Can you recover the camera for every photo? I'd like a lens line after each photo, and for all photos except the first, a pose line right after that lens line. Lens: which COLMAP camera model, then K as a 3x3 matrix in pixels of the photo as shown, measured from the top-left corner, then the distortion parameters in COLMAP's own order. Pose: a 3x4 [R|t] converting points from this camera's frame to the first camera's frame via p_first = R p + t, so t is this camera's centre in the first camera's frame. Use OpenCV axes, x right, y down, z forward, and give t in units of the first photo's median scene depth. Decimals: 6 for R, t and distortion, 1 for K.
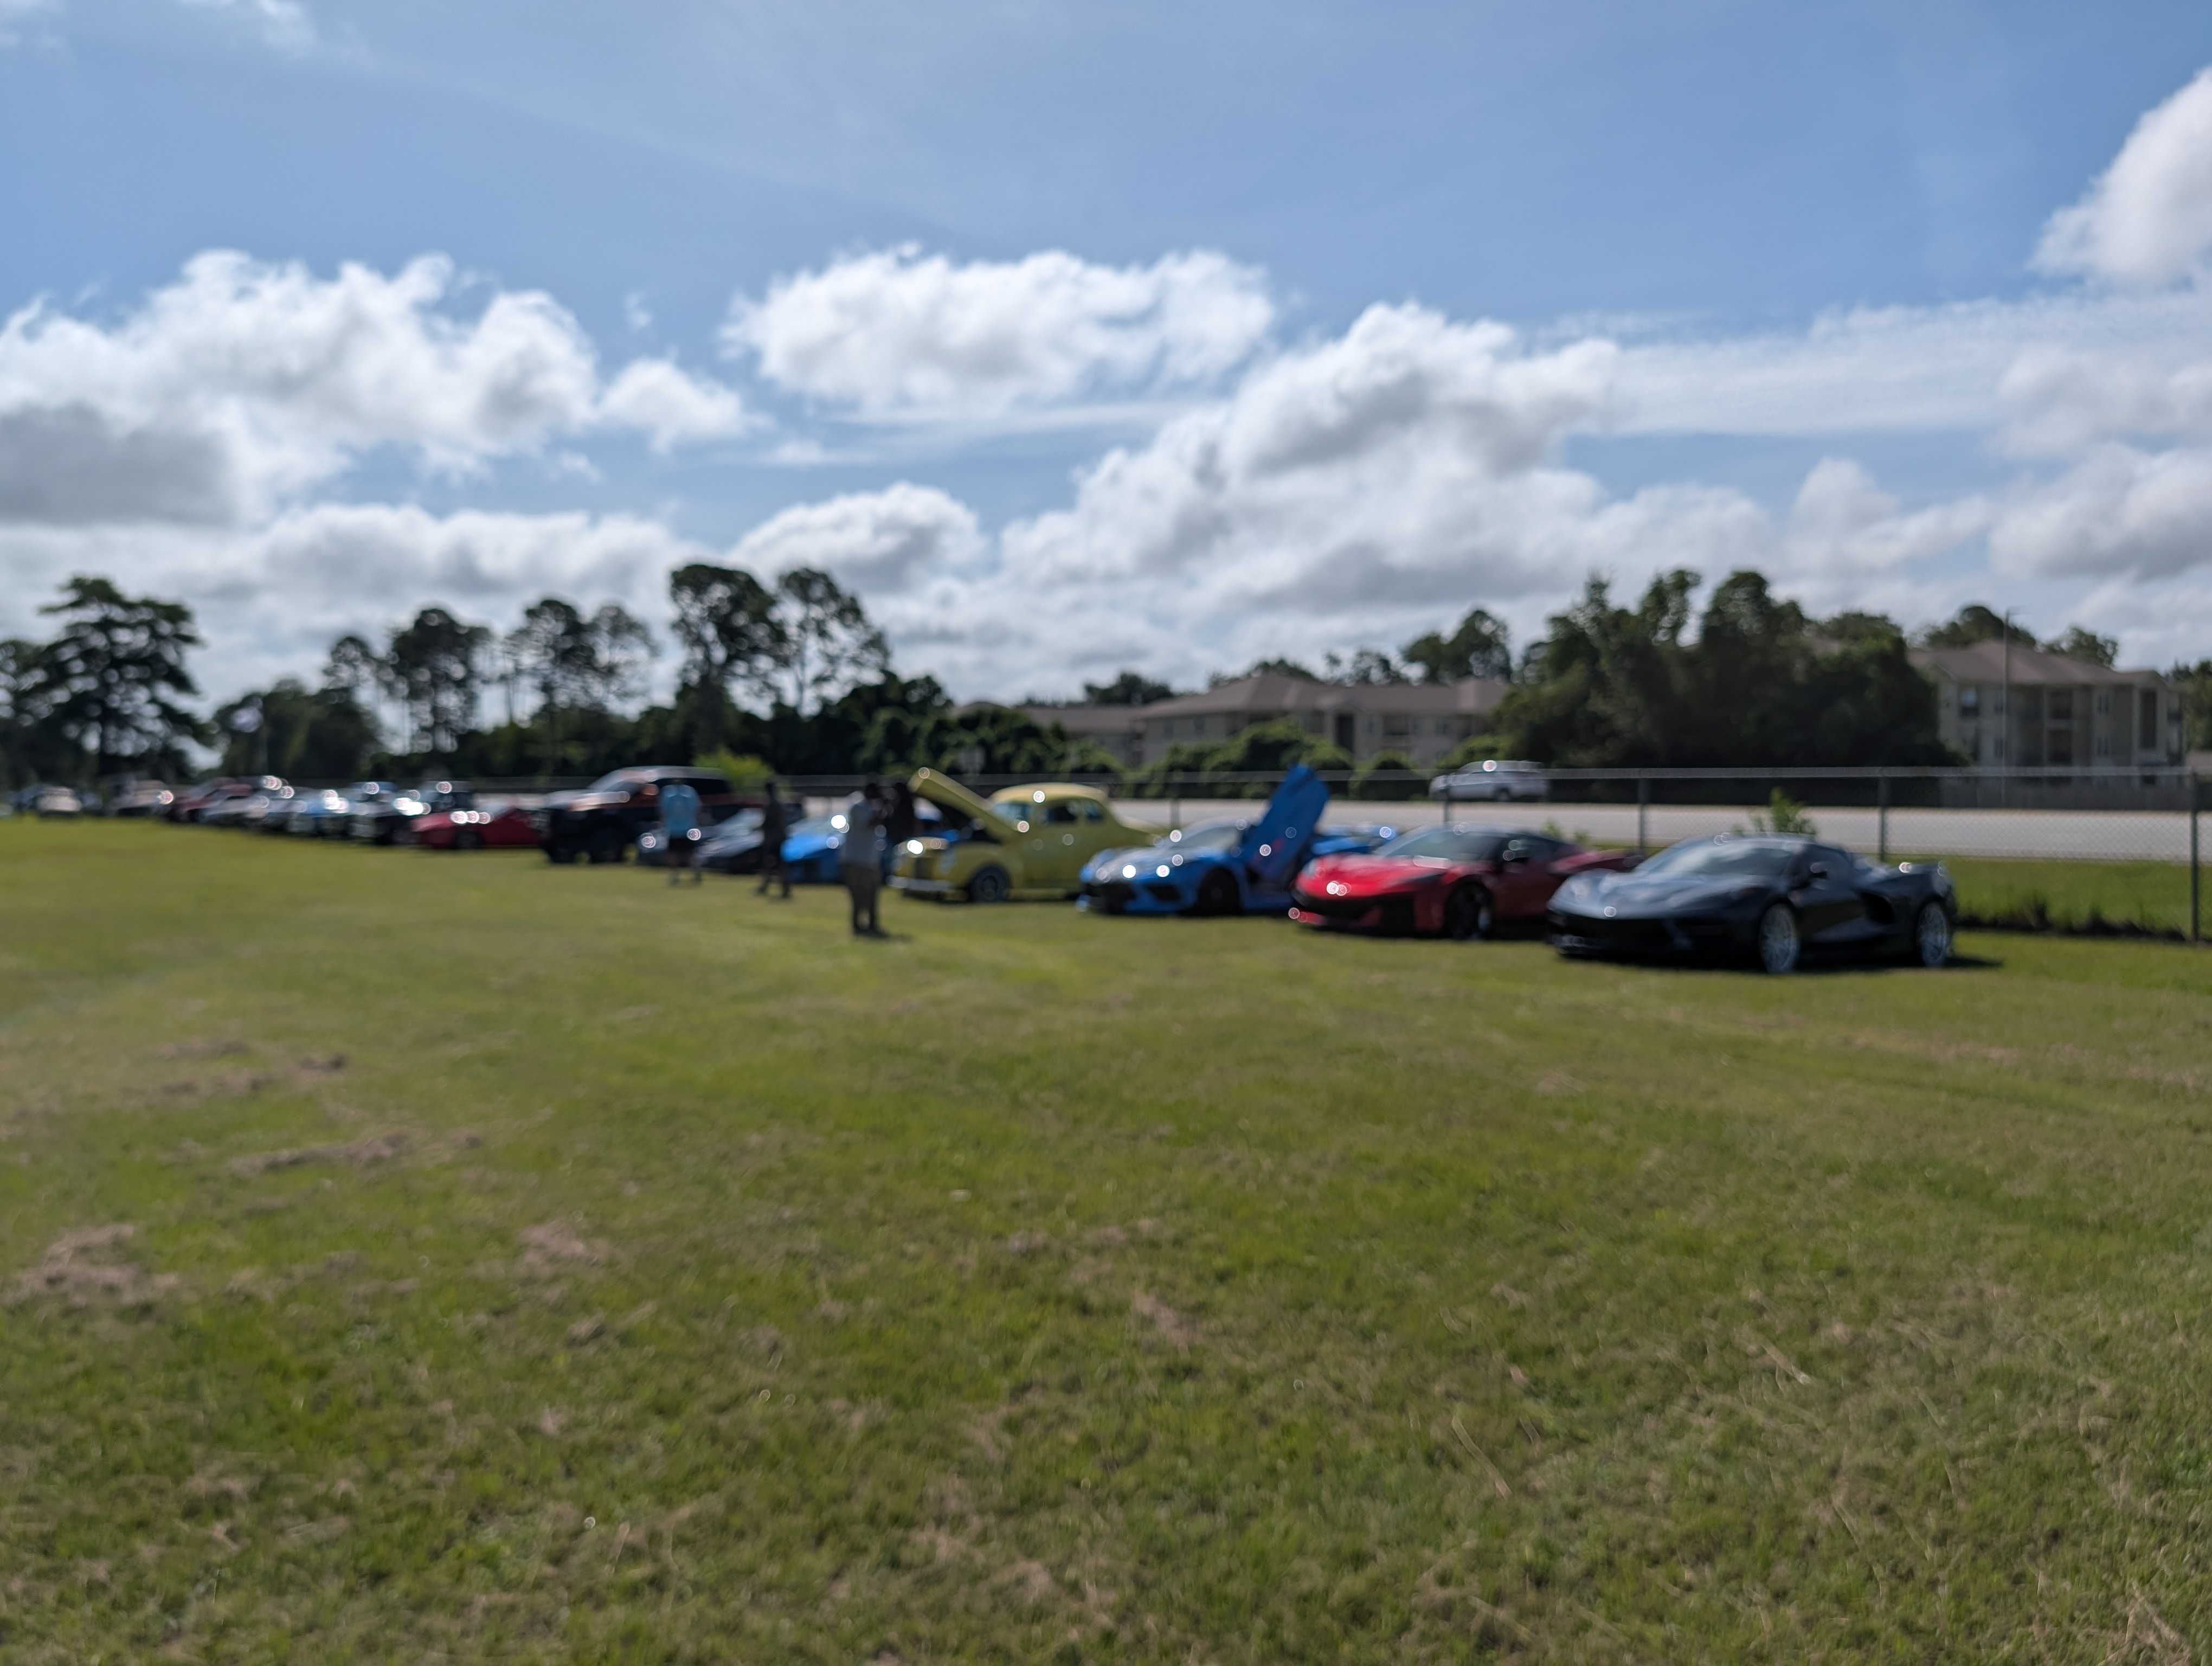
lens RADIAL K [[1604.5, 0, 1129.4], [0, 1604.5, 965.5], [0, 0, 1]] dist [0.033227, -0.003362]
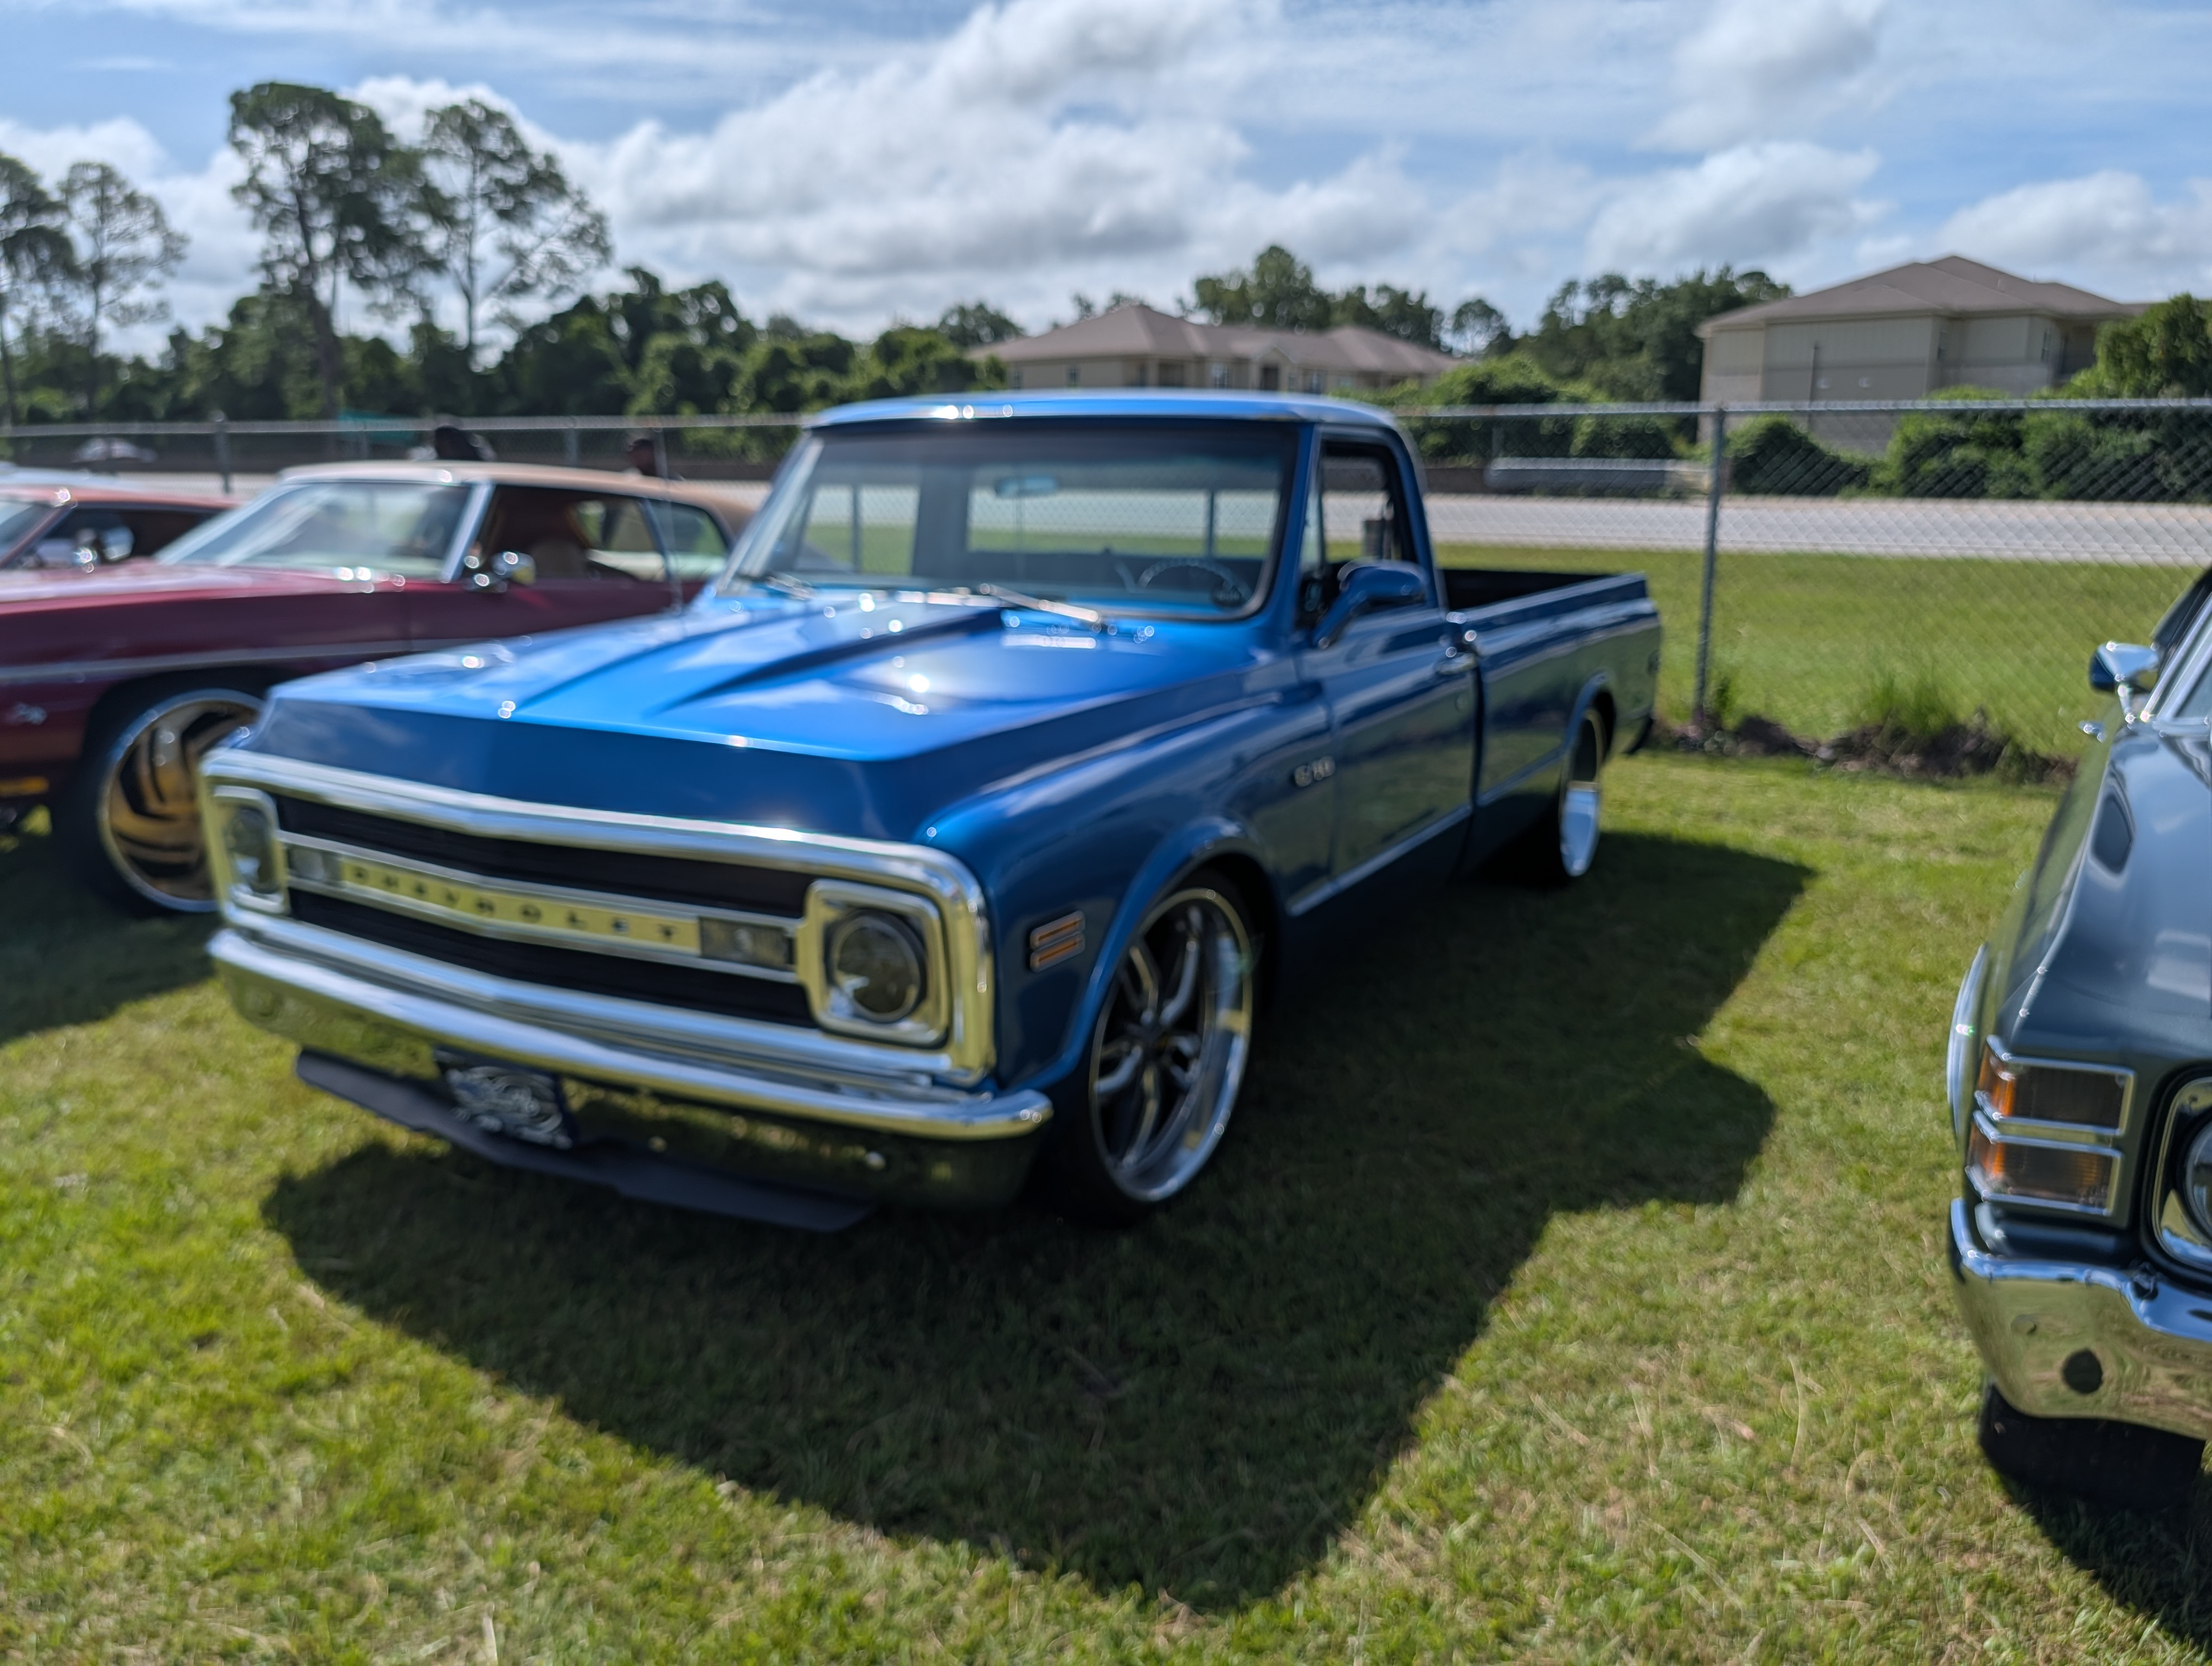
lens RADIAL K [[1566.9, 0, 1085.4], [0, 1566.9, 843.7], [0, 0, 1]] dist [-0.001698, -0.005184]
pose [[0.954268, -0.062983, 0.292244, -0.165197], [0.025219, 0.991031, 0.131234, -0.033903], [-0.297888, -0.117862, 0.947297, 0.308469]]
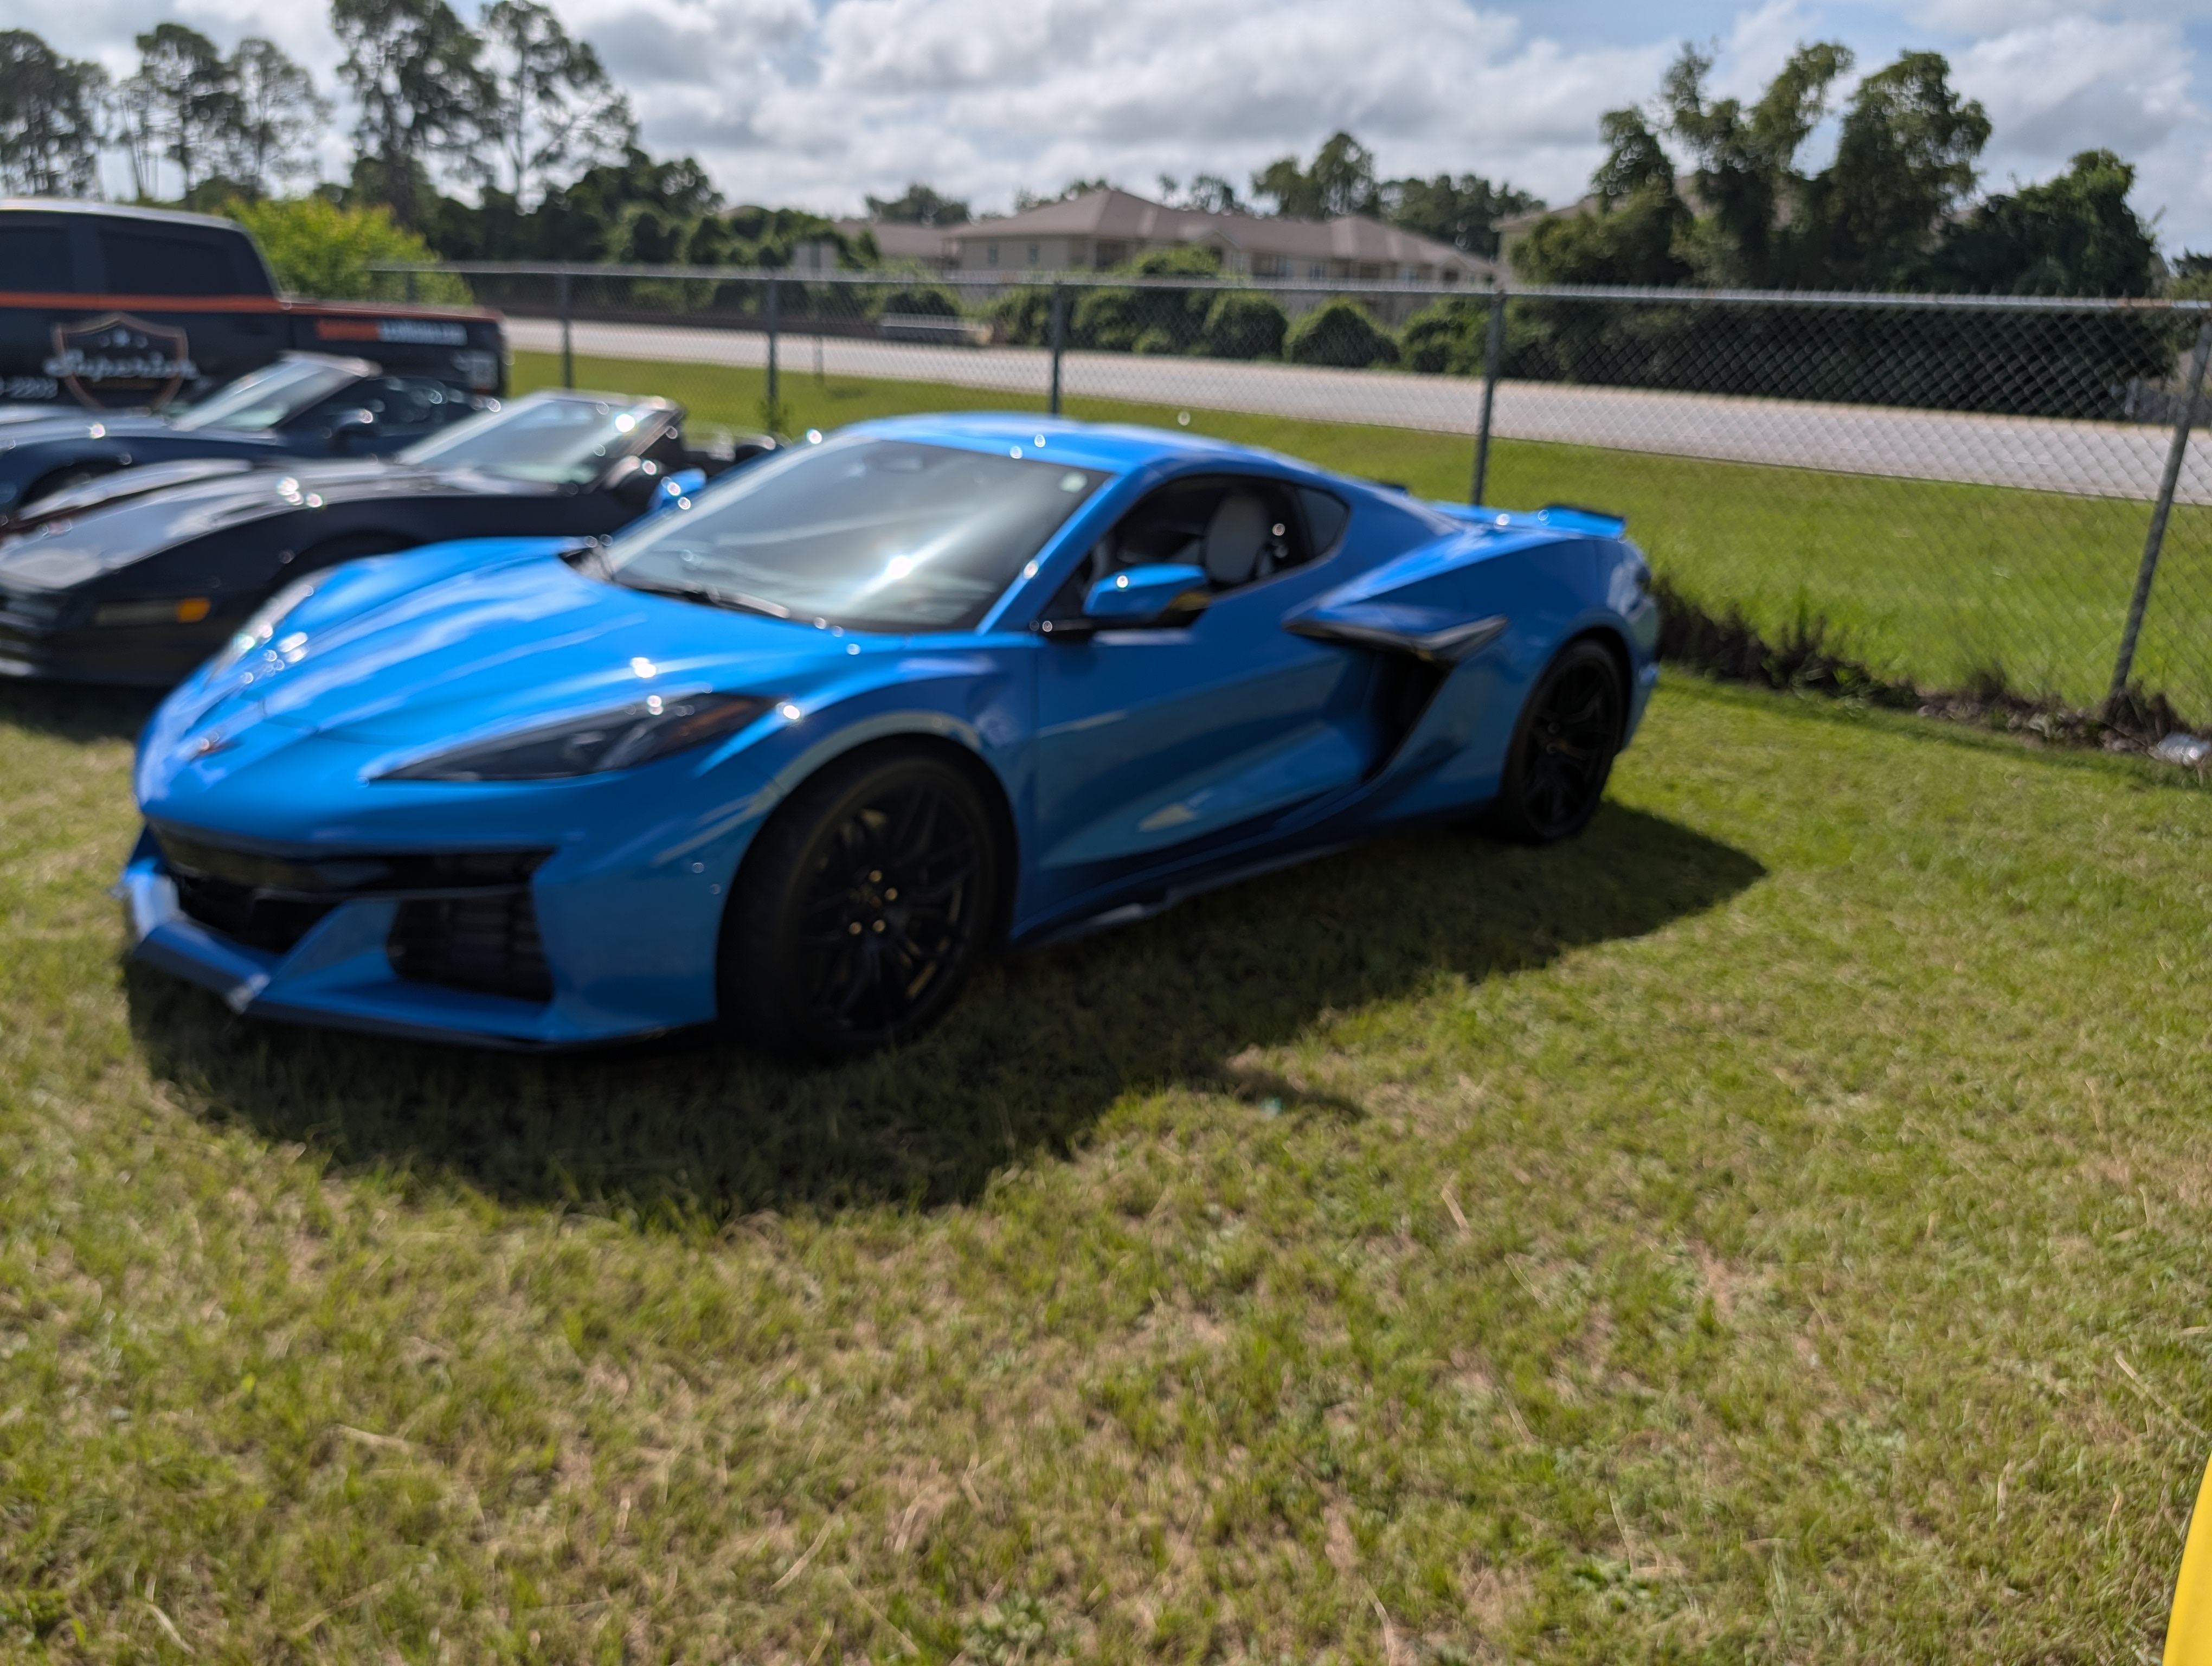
lens RADIAL K [[1588.8, 0, 1107.8], [0, 1588.8, 870.5], [0, 0, 1]] dist [-0.004738, 0.004045]
pose [[0.990019, 0.007453, 0.140734, -0.028716], [-0.037470, 0.976580, 0.211868, -0.015543], [-0.135859, -0.215026, 0.967112, 0.151806]]
